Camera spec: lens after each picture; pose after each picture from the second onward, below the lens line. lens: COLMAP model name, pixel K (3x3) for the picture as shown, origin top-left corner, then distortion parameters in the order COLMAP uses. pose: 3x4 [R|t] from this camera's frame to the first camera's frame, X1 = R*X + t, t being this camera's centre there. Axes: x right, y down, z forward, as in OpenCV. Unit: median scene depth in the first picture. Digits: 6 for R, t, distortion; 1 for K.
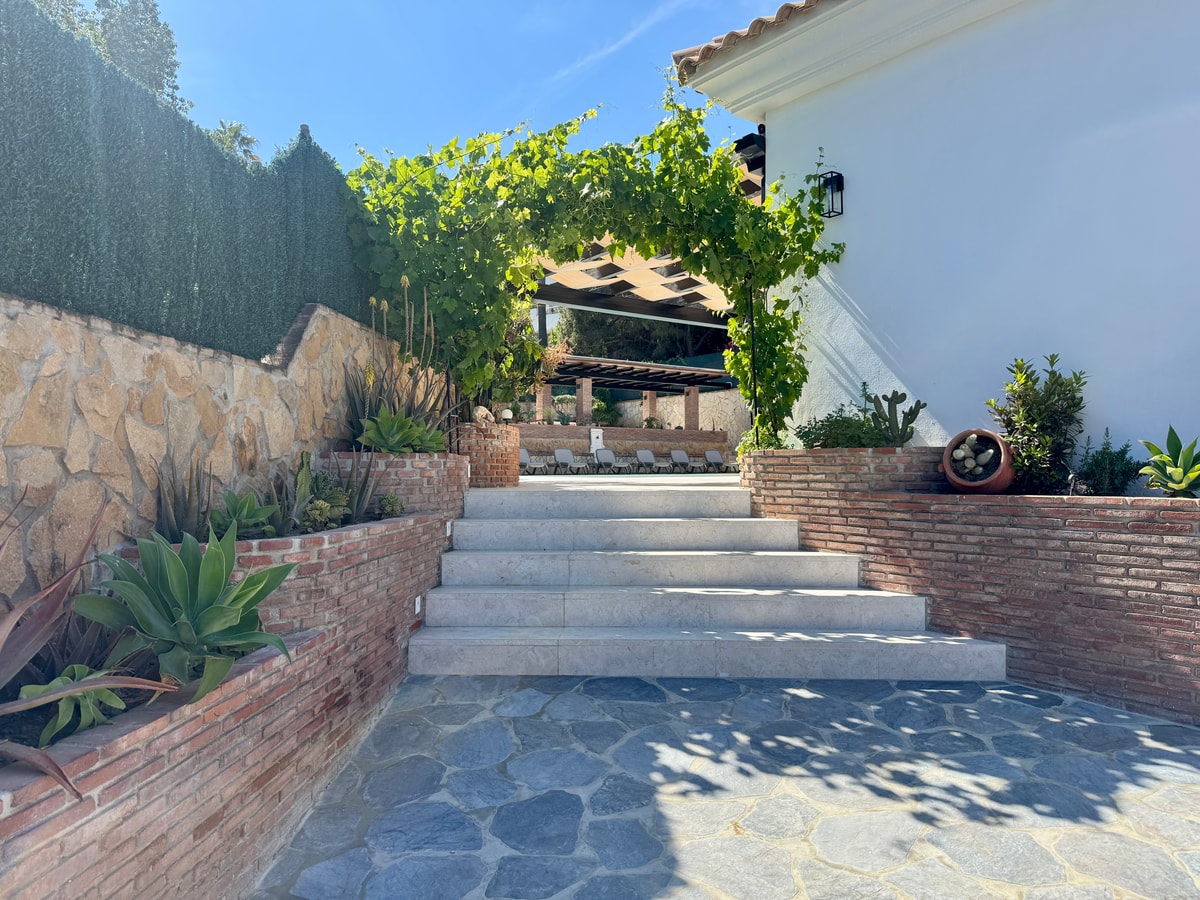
lens RADIAL K [[840.4, 0, 595.7], [0, 840.4, 455.9], [0, 0, 1]] dist [0.018959, -0.008052]
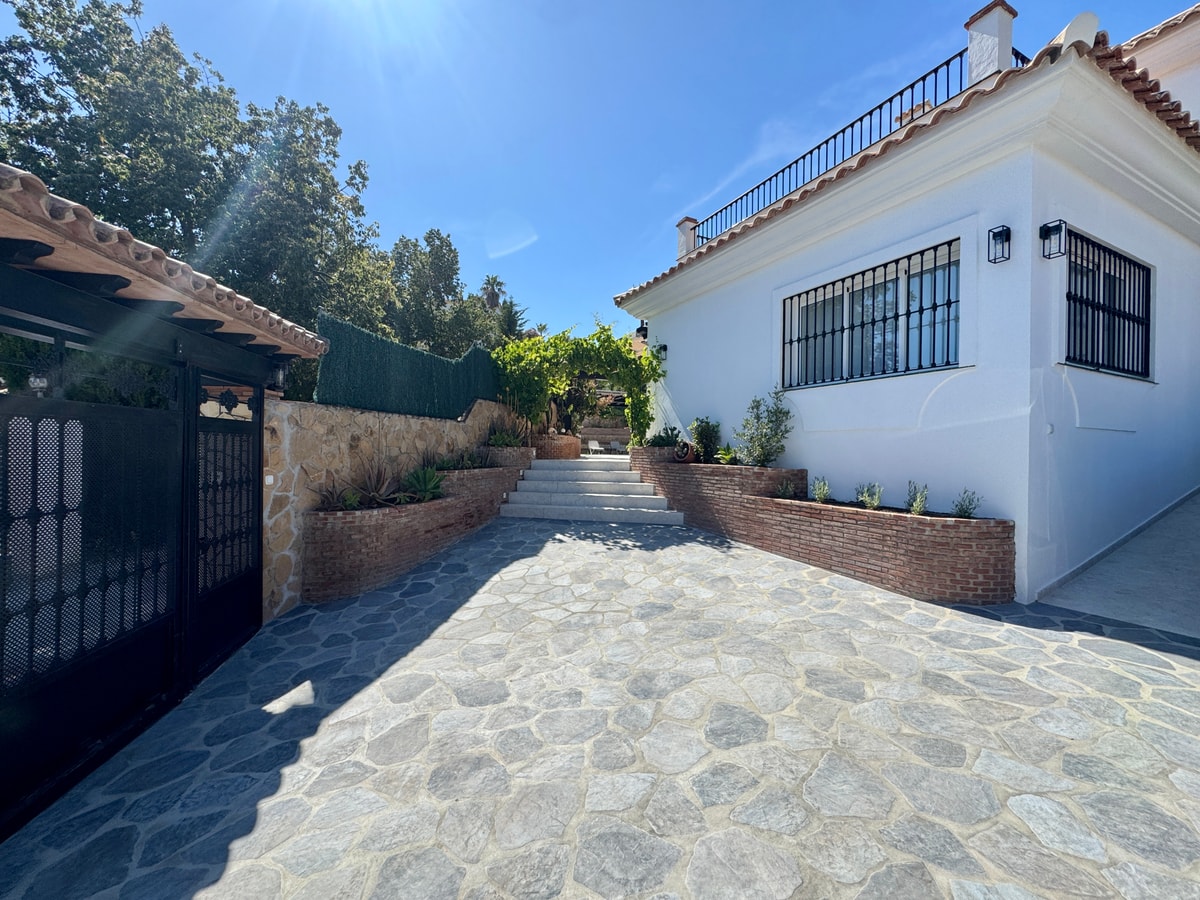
lens RADIAL K [[480.3, 0, 601.1], [0, 480.3, 450.6], [0, 0, 1]] dist [-0.004262, 0.000787]
pose [[0.980861, 0.012471, -0.194312, 0.459334], [-0.009561, 0.999828, 0.015909, -0.021153], [0.194477, -0.013747, 0.980811, -0.648061]]
